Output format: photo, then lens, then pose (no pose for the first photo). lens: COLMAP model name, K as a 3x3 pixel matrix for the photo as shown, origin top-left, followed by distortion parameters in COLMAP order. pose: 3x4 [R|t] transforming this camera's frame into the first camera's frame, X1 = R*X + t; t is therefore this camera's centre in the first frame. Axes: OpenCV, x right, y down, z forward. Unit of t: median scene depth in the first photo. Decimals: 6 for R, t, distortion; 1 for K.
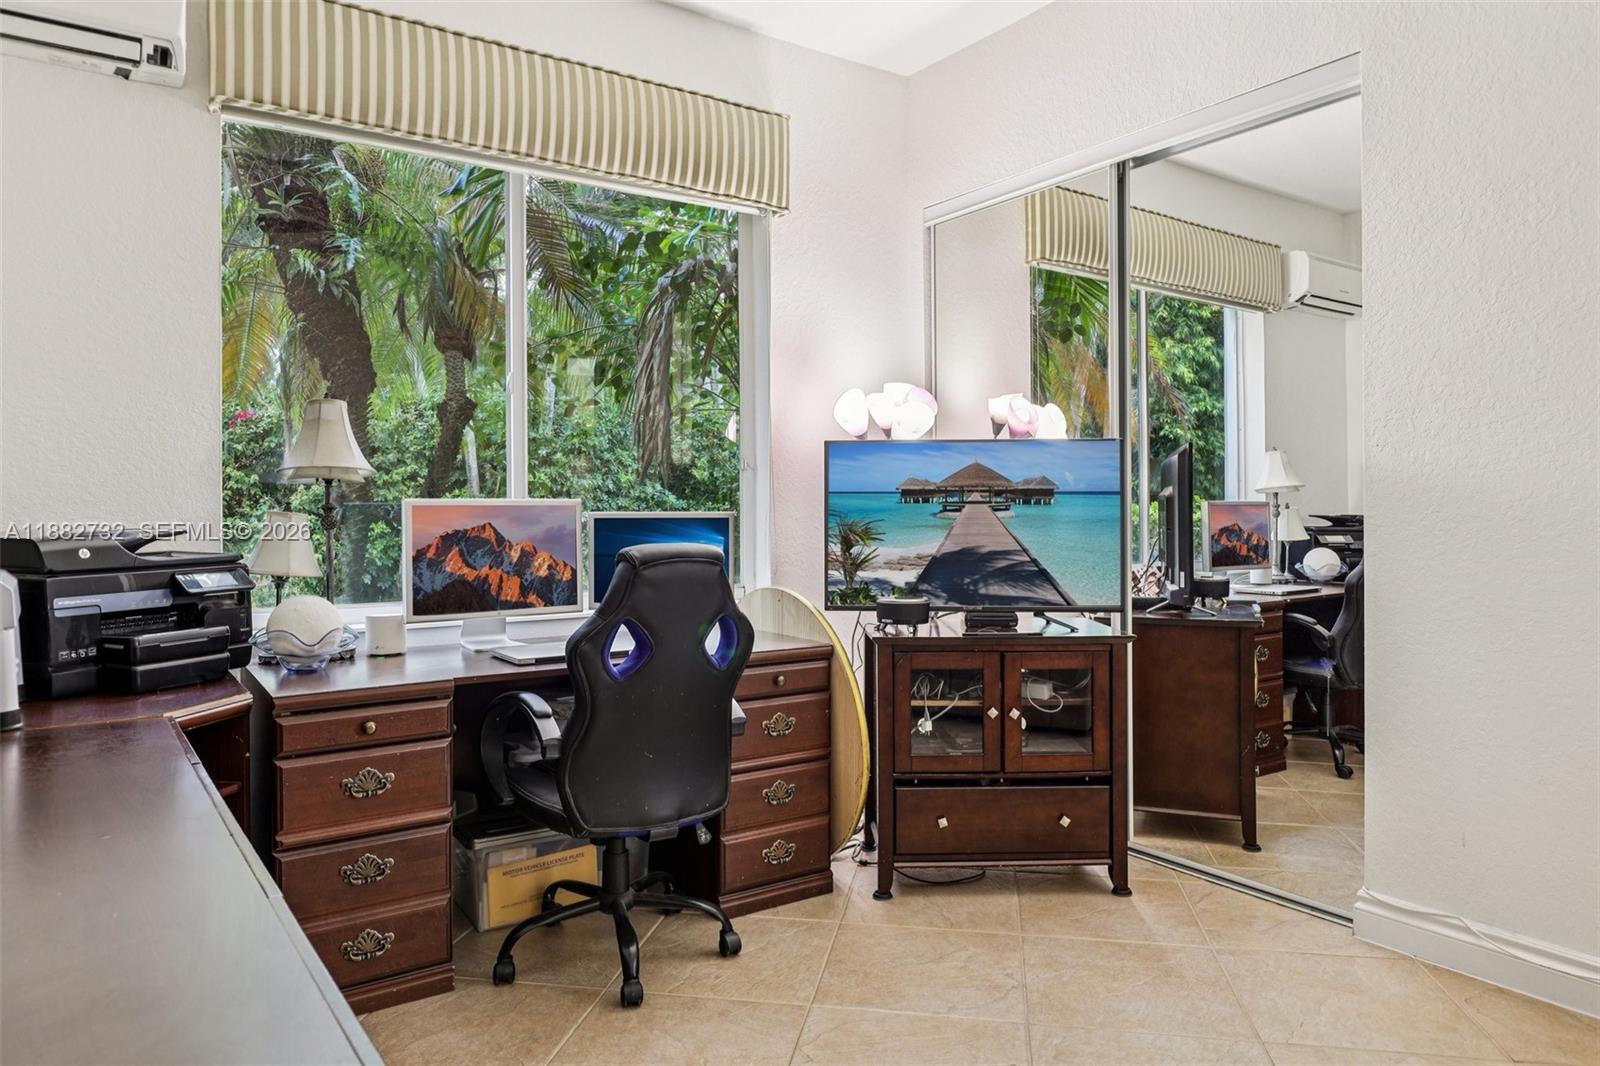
lens RADIAL K [[1028.6, 0, 799.6], [0, 1028.6, 514.9], [0, 0, 1]] dist [-0.003088, -0.001597]
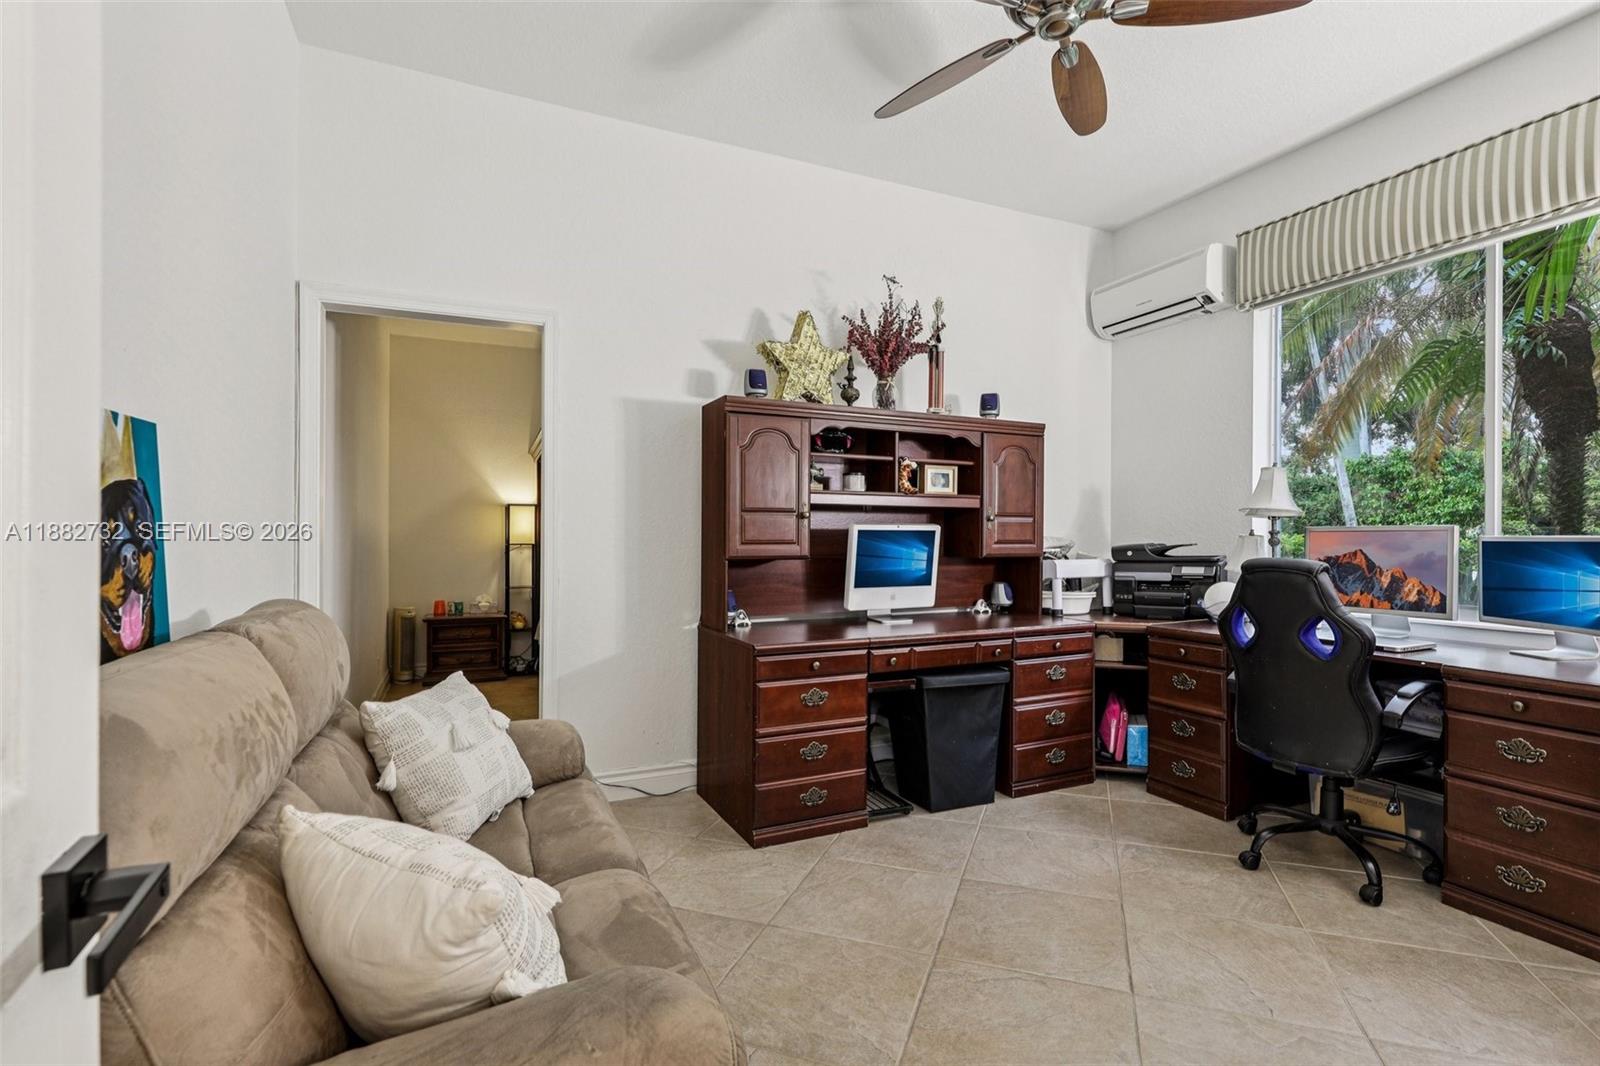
lens RADIAL K [[754.6, 0, 800.0], [0, 754.6, 533.0], [0, 0, 1]] dist [-0.001758, -0.000200]
pose [[-0.173962, 0.002098, -0.984750, 0.913289], [-0.001558, 0.999996, 0.002406, -0.008557], [0.984751, 0.001953, -0.173958, 0.488884]]
